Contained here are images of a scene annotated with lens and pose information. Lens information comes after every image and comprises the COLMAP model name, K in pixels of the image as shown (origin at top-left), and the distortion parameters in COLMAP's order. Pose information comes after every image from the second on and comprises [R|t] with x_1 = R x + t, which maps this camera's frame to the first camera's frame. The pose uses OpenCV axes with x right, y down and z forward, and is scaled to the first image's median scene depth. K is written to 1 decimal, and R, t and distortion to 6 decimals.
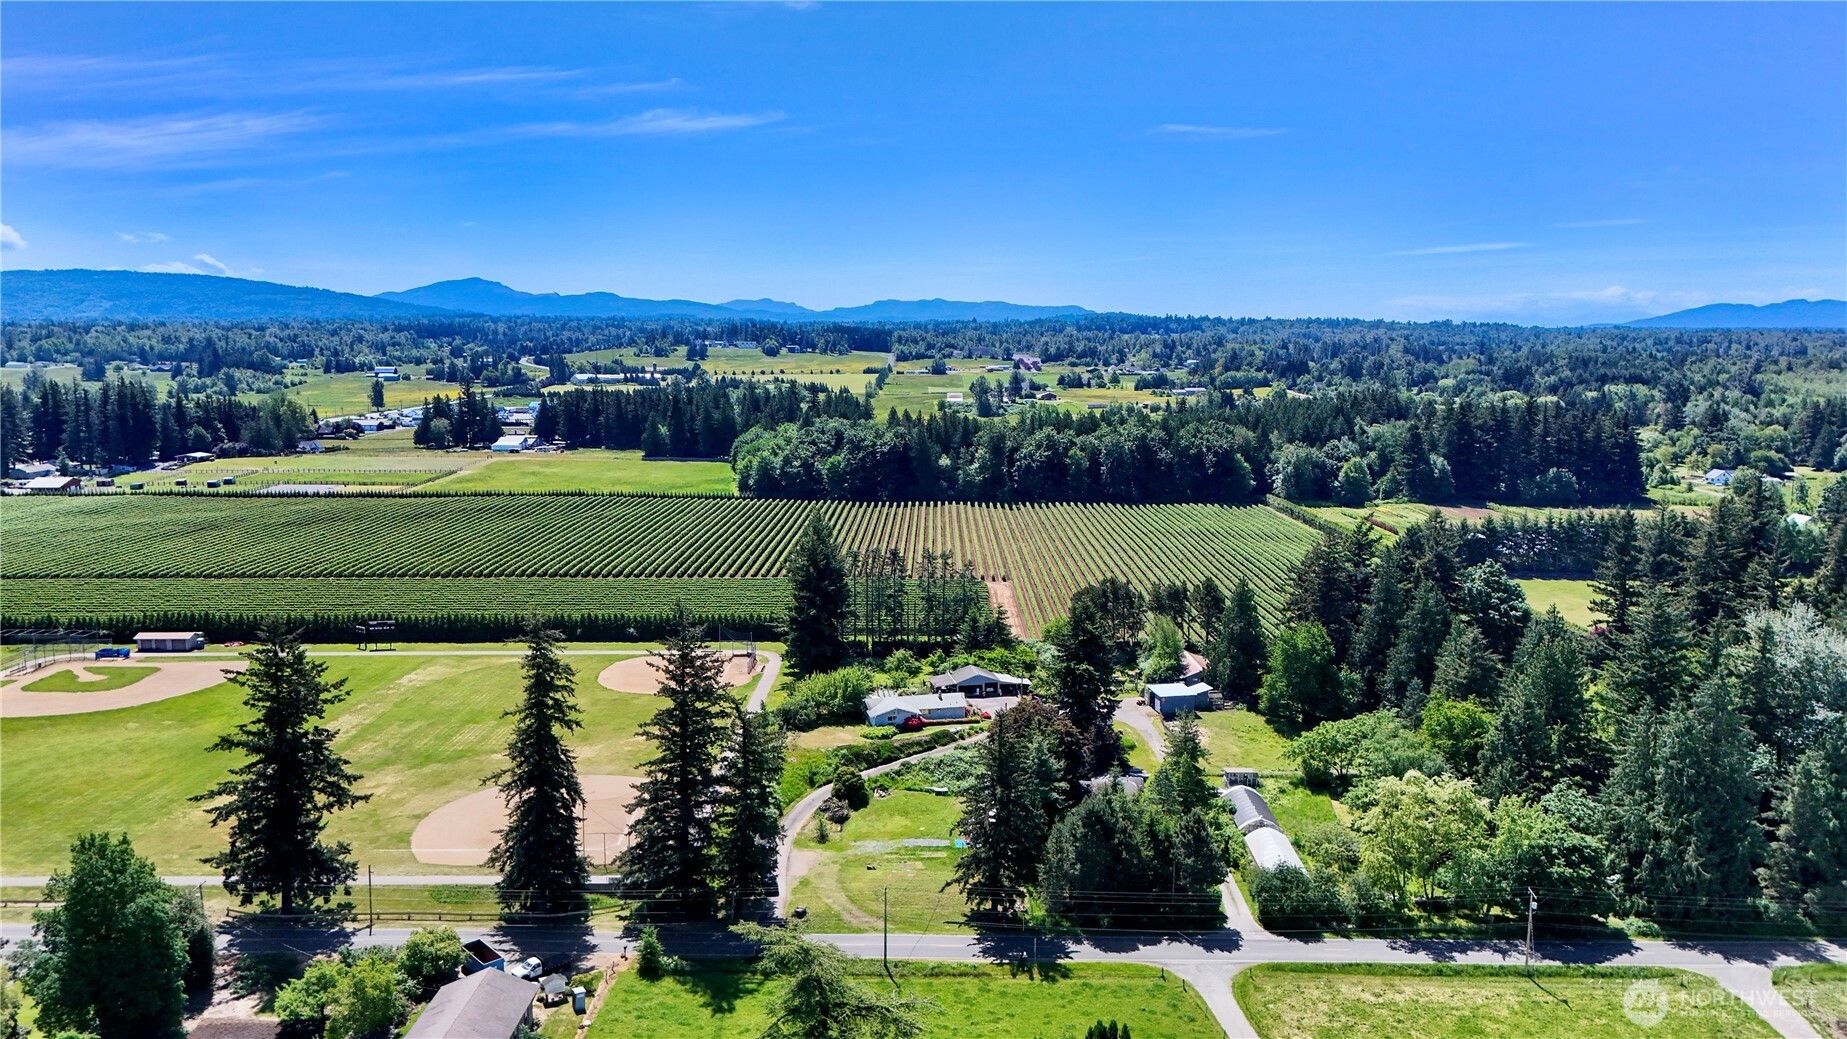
lens RADIAL K [[1349.5, 0, 923.5], [0, 1349.5, 519.5], [0, 0, 1]] dist [0.096191, -0.116559]
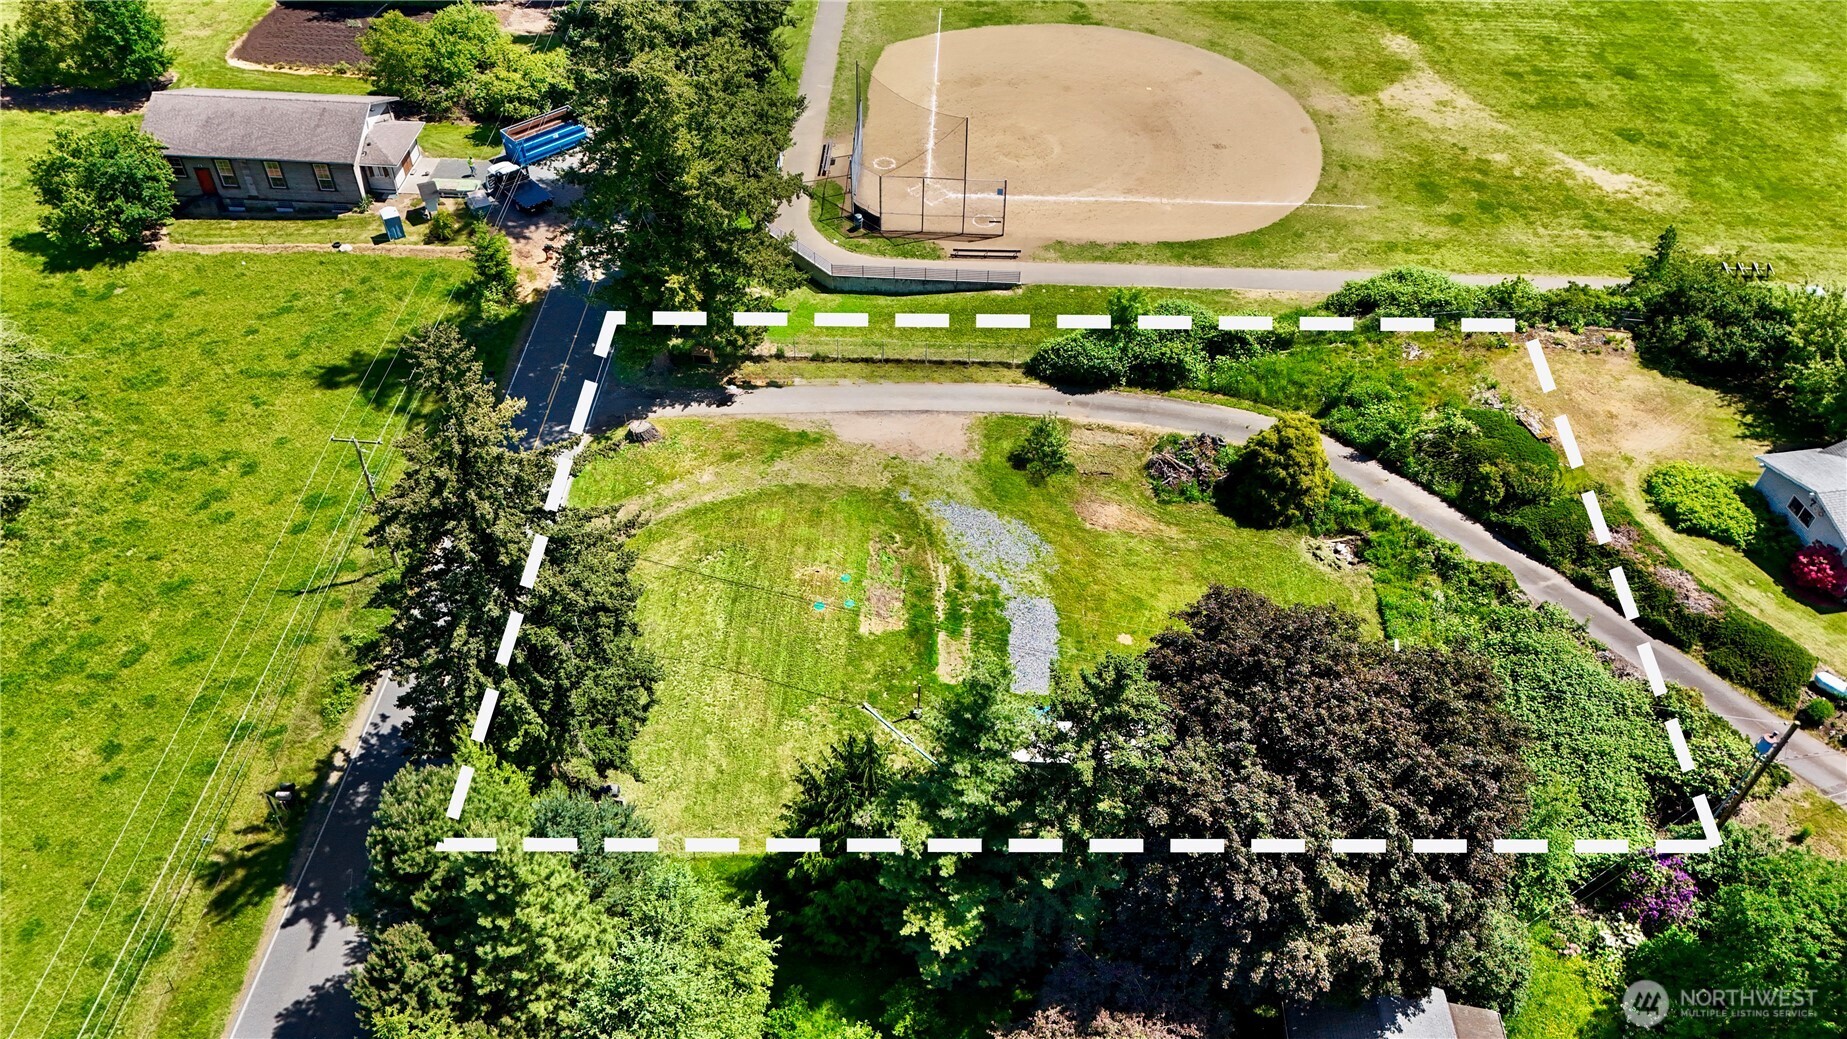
lens RADIAL K [[1349.5, 0, 923.5], [0, 1349.5, 519.5], [0, 0, 1]] dist [0.096191, -0.116559]
pose [[-0.039107, 0.685424, -0.727093, 0.233903], [-0.158082, 0.714243, 0.681812, -0.033938], [0.986651, 0.141604, 0.080422, 0.871685]]
